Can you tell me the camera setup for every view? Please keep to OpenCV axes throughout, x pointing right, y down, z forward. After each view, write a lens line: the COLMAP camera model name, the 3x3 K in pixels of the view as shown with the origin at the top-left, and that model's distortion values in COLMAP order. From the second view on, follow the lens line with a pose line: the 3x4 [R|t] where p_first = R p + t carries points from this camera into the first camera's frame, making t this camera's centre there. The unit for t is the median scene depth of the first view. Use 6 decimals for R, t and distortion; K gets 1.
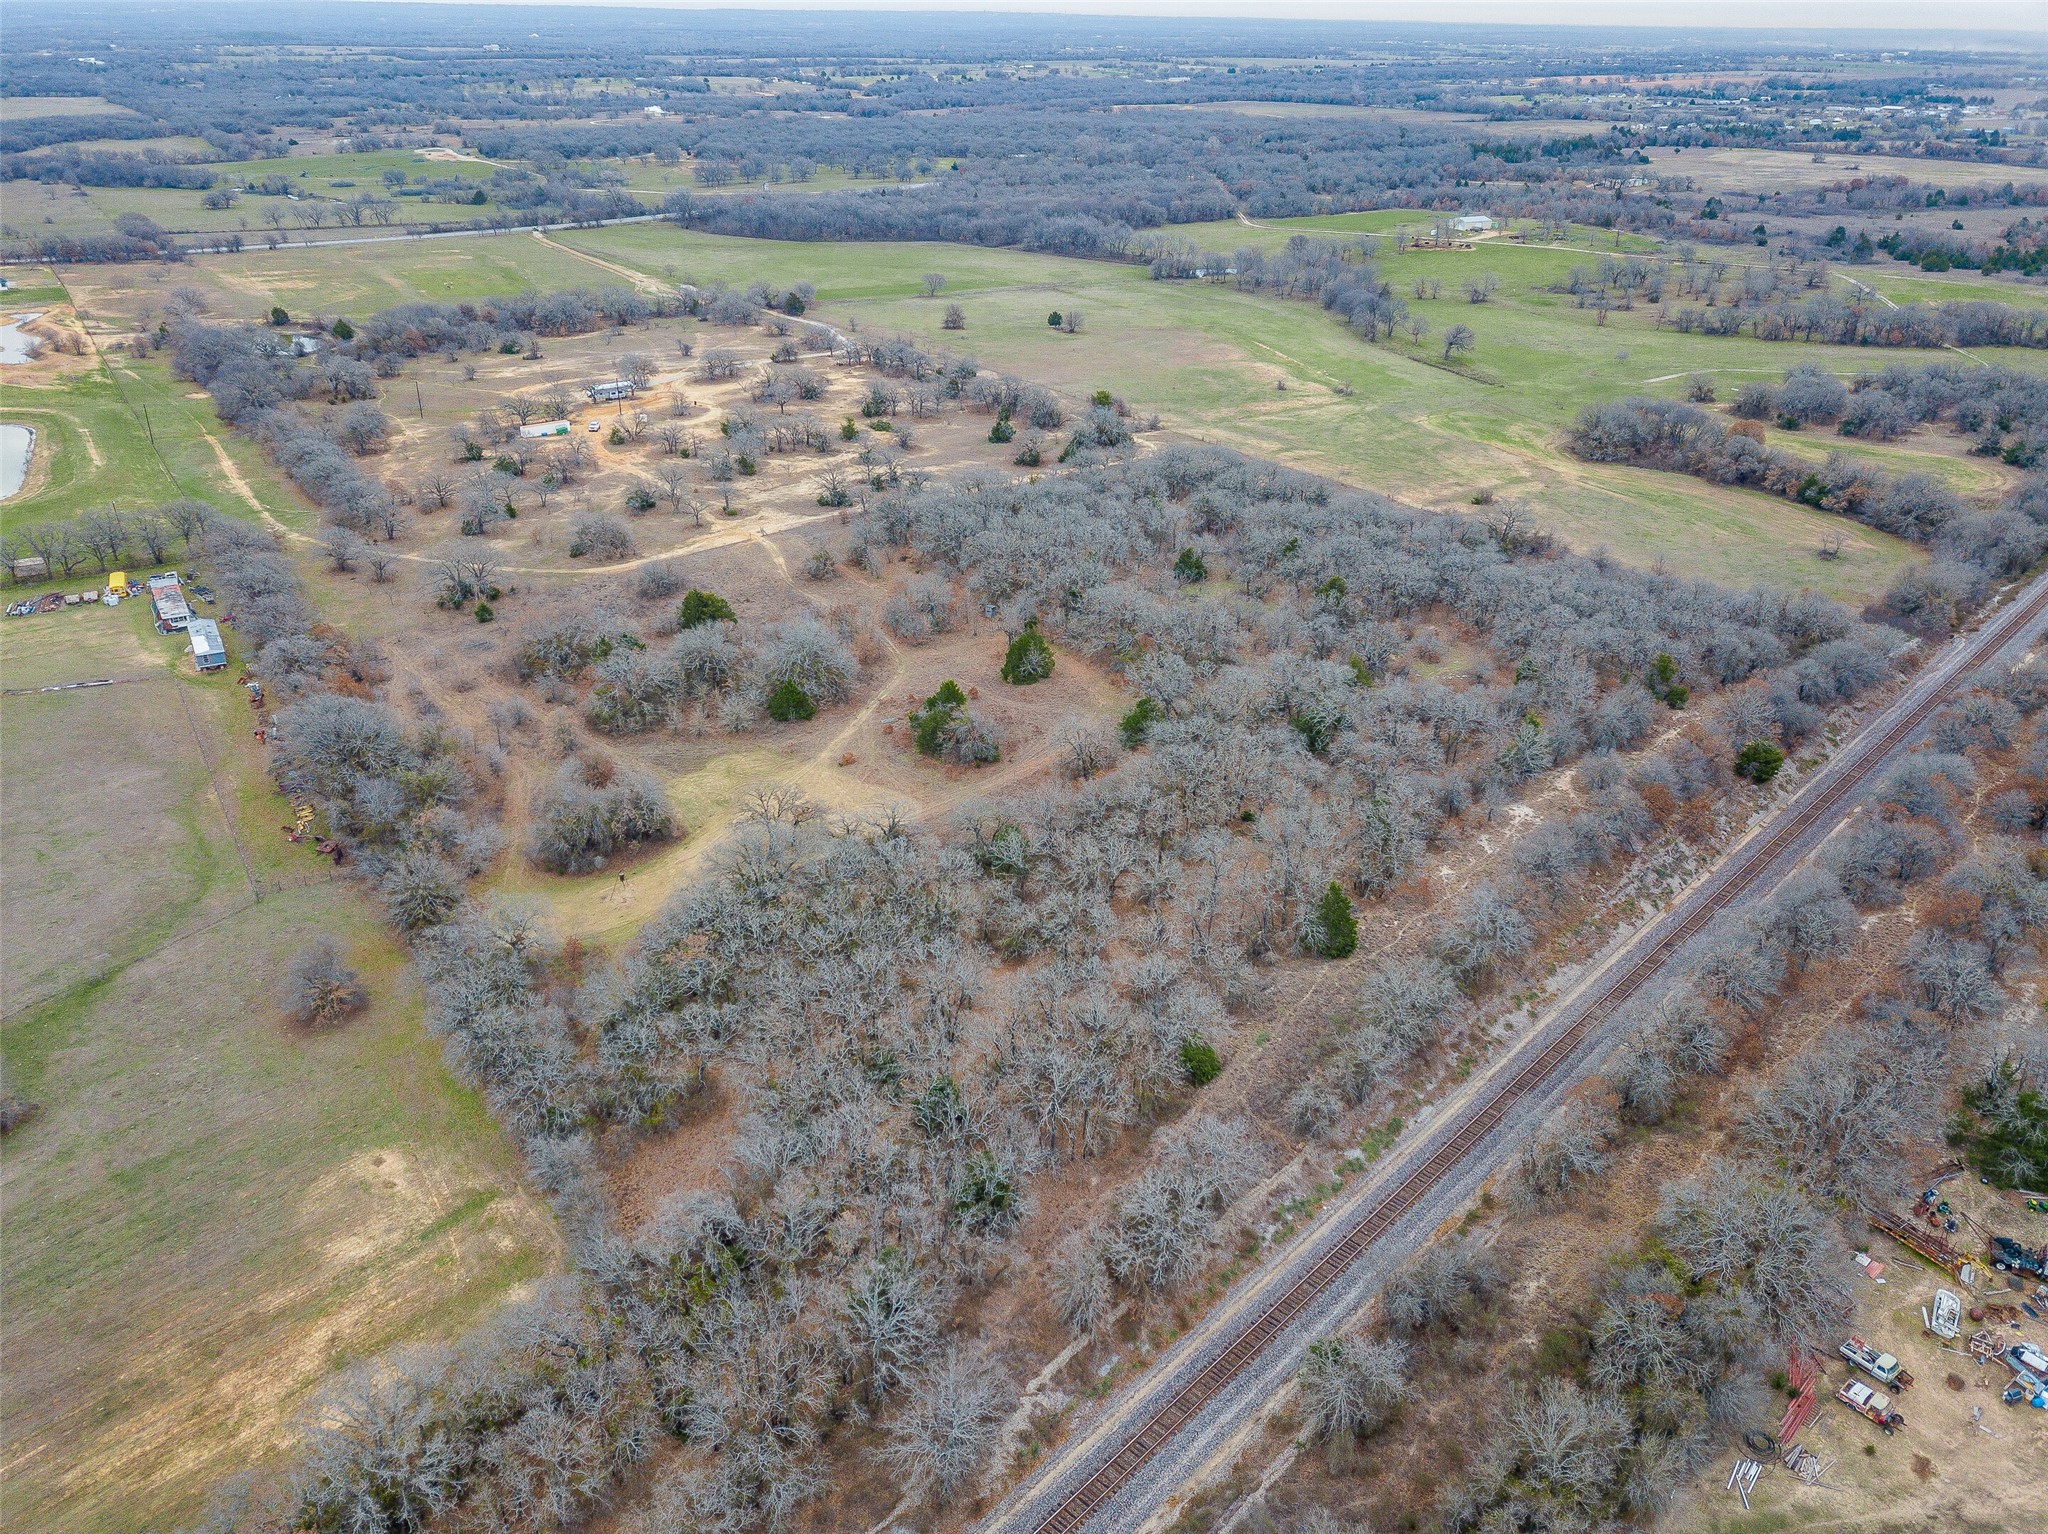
lens RADIAL K [[1555.2, 0, 1024.0], [0, 1555.2, 767.0], [0, 0, 1]] dist [0.007927, -0.008333]
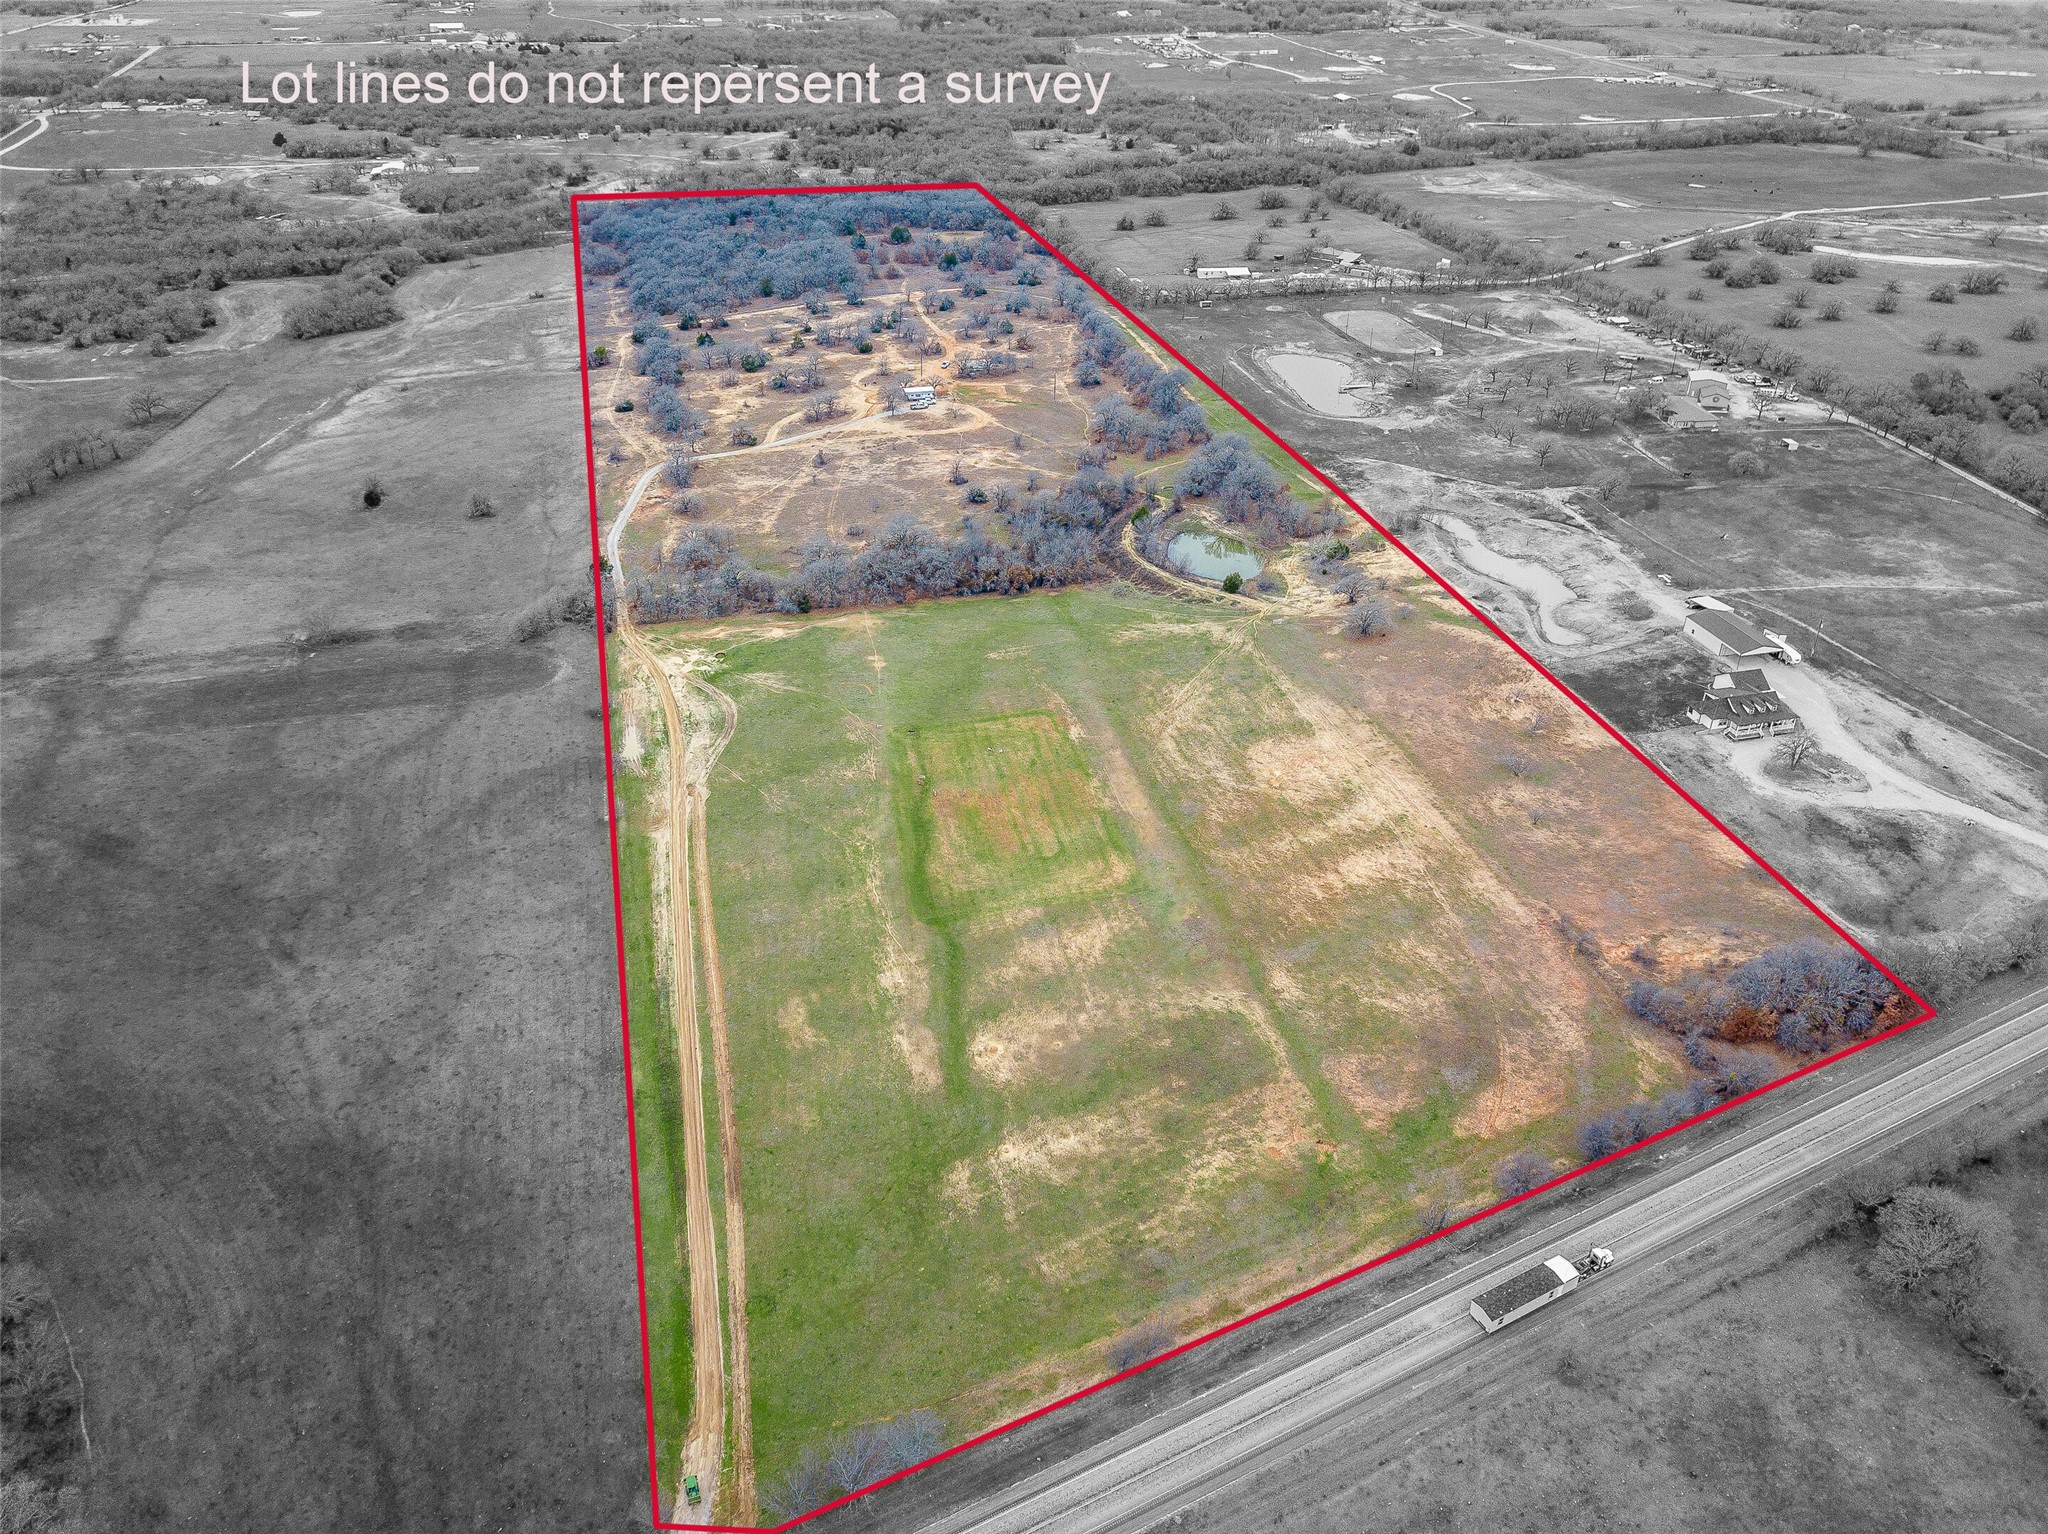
lens RADIAL K [[1544.2, 0, 1024.0], [0, 1544.2, 767.0], [0, 0, 1]] dist [0.015767, -0.007999]
pose [[-0.945300, -0.179741, 0.272214, -0.590802], [0.131407, 0.553961, 0.822107, -0.876797], [-0.298563, 0.812908, -0.500040, 1.460339]]
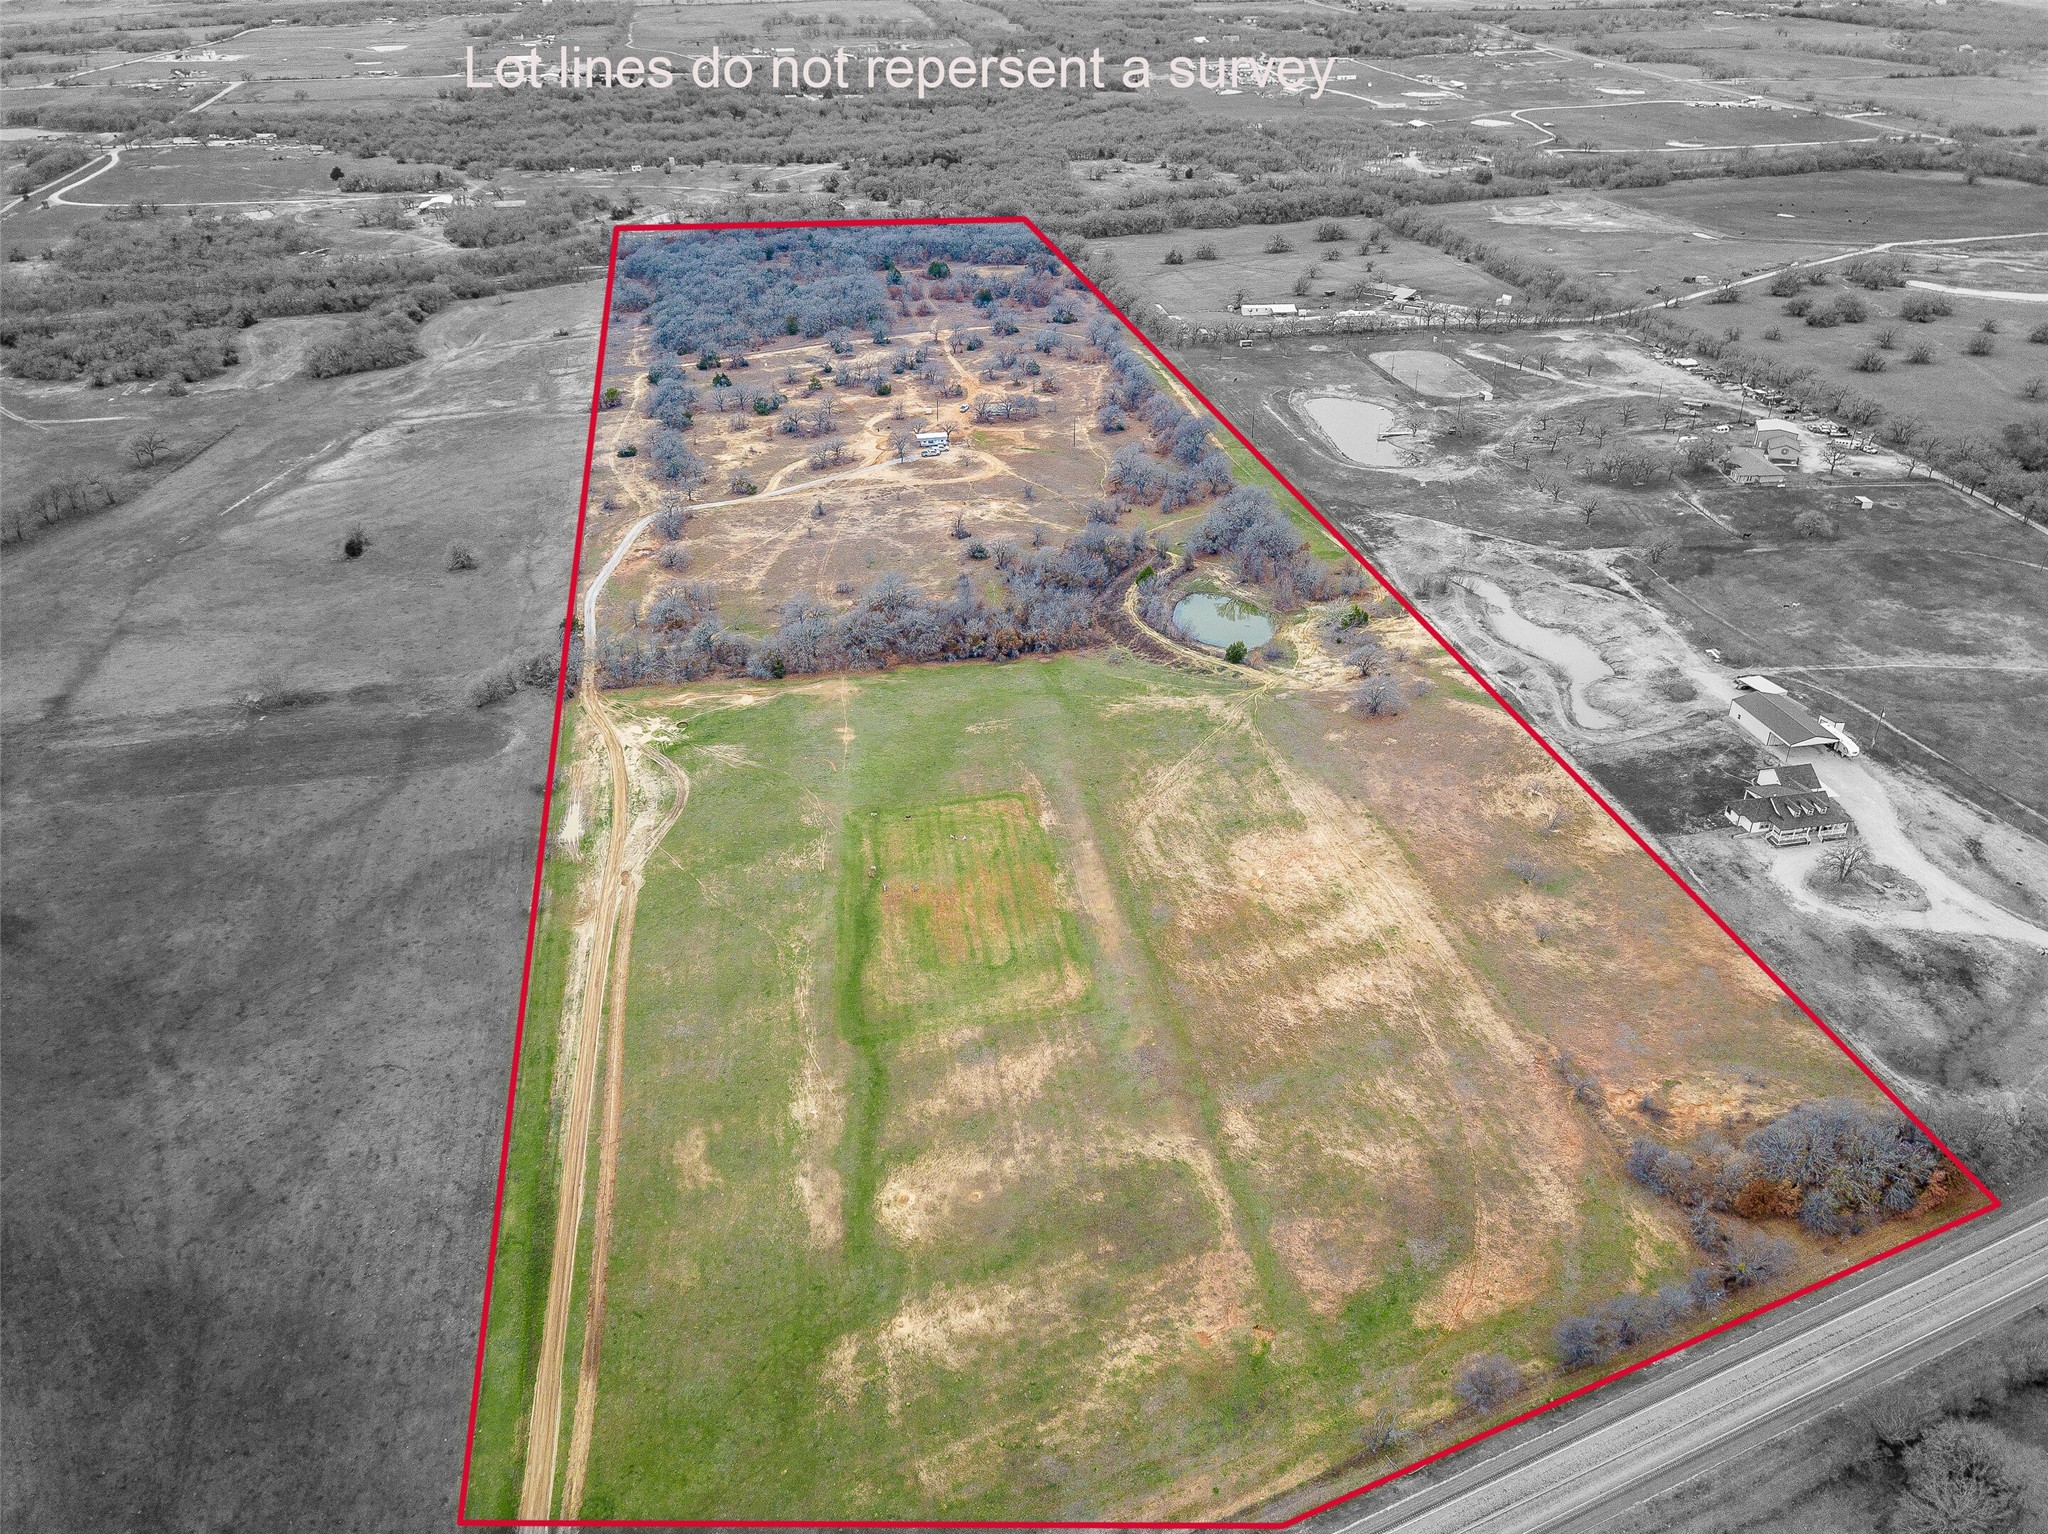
lens RADIAL K [[1544.2, 0, 1024.0], [0, 1544.2, 767.0], [0, 0, 1]] dist [0.015767, -0.007999]
pose [[-0.925321, -0.192121, 0.326910, -0.615994], [0.166892, 0.567794, 0.806075, -0.843523], [-0.340482, 0.800437, -0.493329, 1.398156]]
